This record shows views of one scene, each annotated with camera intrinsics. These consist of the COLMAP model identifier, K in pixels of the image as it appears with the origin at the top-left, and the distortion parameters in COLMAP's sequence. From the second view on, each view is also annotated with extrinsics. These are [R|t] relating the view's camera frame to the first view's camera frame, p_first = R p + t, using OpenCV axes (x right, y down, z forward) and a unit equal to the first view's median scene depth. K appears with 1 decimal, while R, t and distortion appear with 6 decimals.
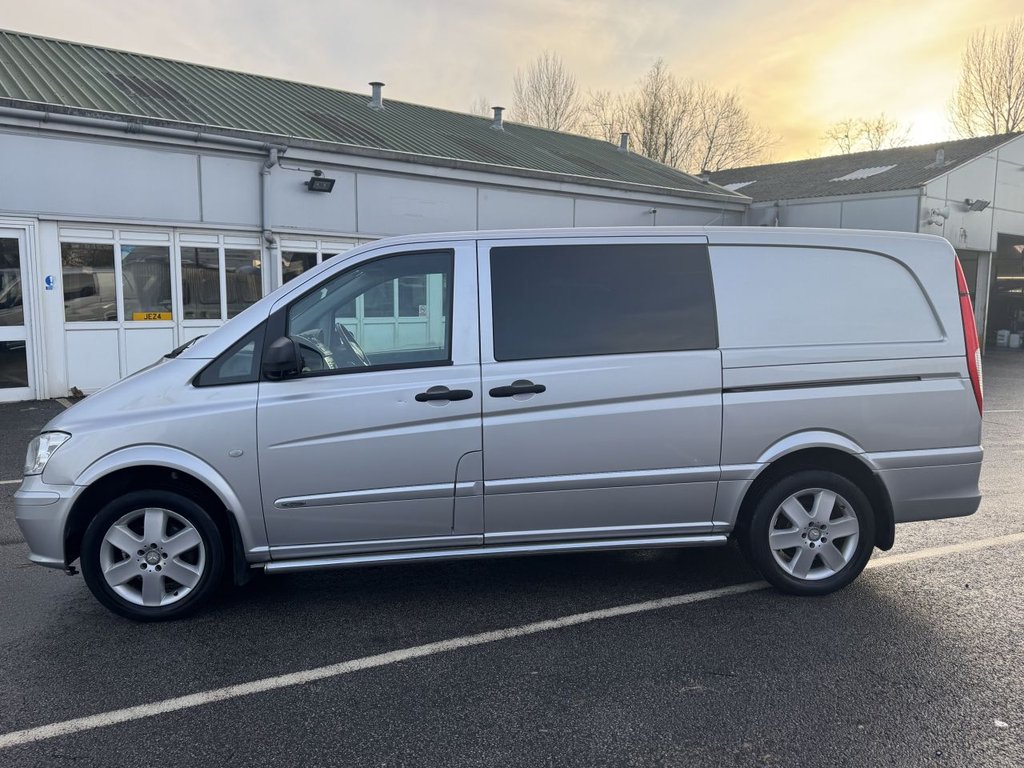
lens RADIAL K [[767.9, 0, 542.5], [0, 767.9, 379.3], [0, 0, 1]] dist [0.090657, -0.115168]
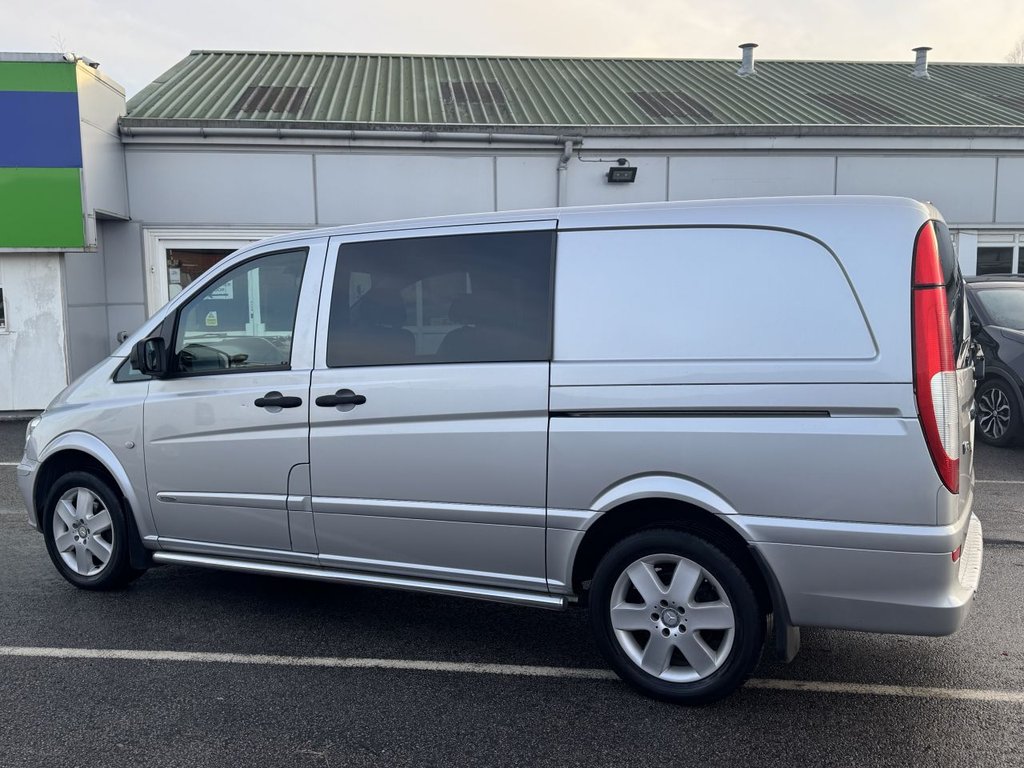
lens RADIAL K [[912.6, 0, 547.8], [0, 912.6, 385.1], [0, 0, 1]] dist [0.131496, -0.200666]
pose [[0.841245, 0.040095, -0.539165, 0.729143], [-0.046663, 0.998910, 0.001477, -0.016023], [0.538636, 0.023917, 0.842199, 0.205537]]
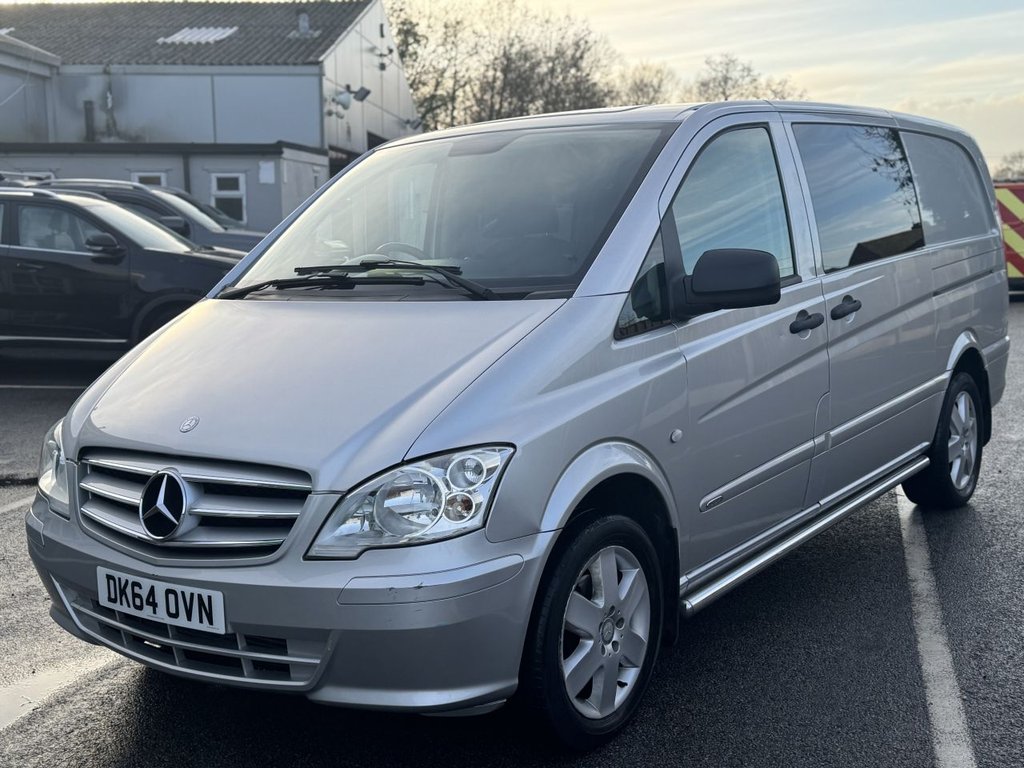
lens RADIAL K [[1151.9, 0, 511.5], [0, 1151.9, 384.0], [0, 0, 1]] dist [0.205194, -0.418077]
pose [[0.690912, -0.119585, 0.712980, -1.074633], [0.095090, 0.992688, 0.074353, -0.029421], [-0.716658, 0.016426, 0.697231, 0.399490]]
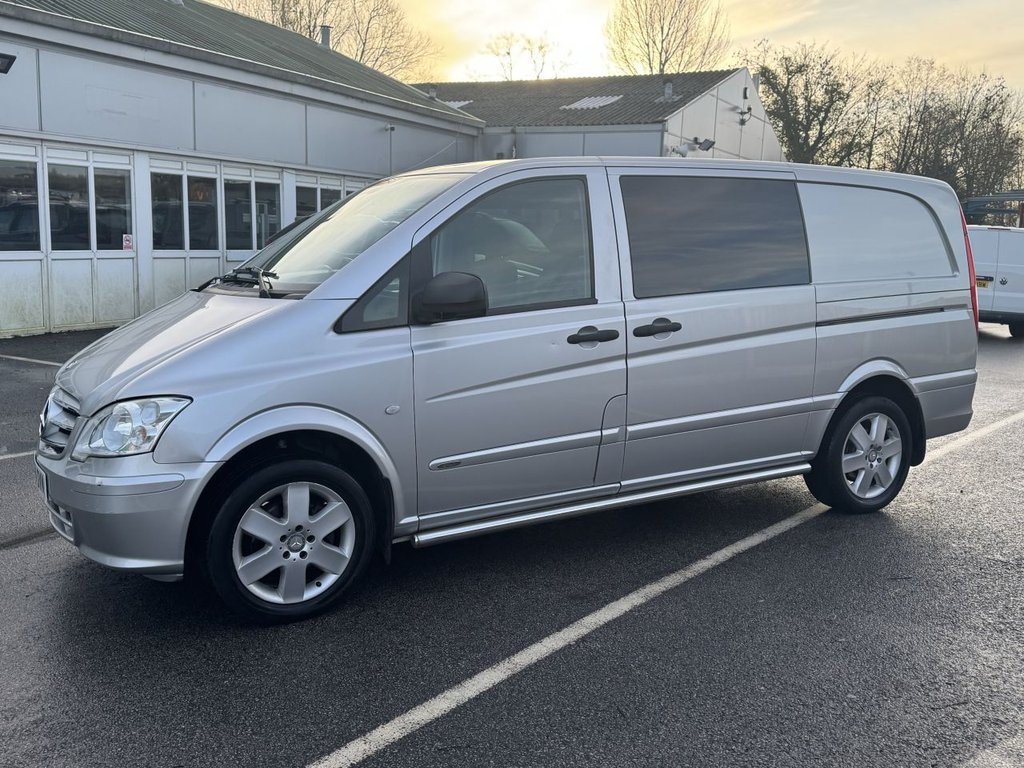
lens RADIAL K [[912.6, 0, 547.8], [0, 912.6, 385.1], [0, 0, 1]] dist [0.131496, -0.200666]
pose [[0.911628, -0.049513, 0.408024, -0.597826], [0.025626, 0.997633, 0.063807, 0.007458], [-0.410217, -0.047712, 0.910739, 0.016251]]
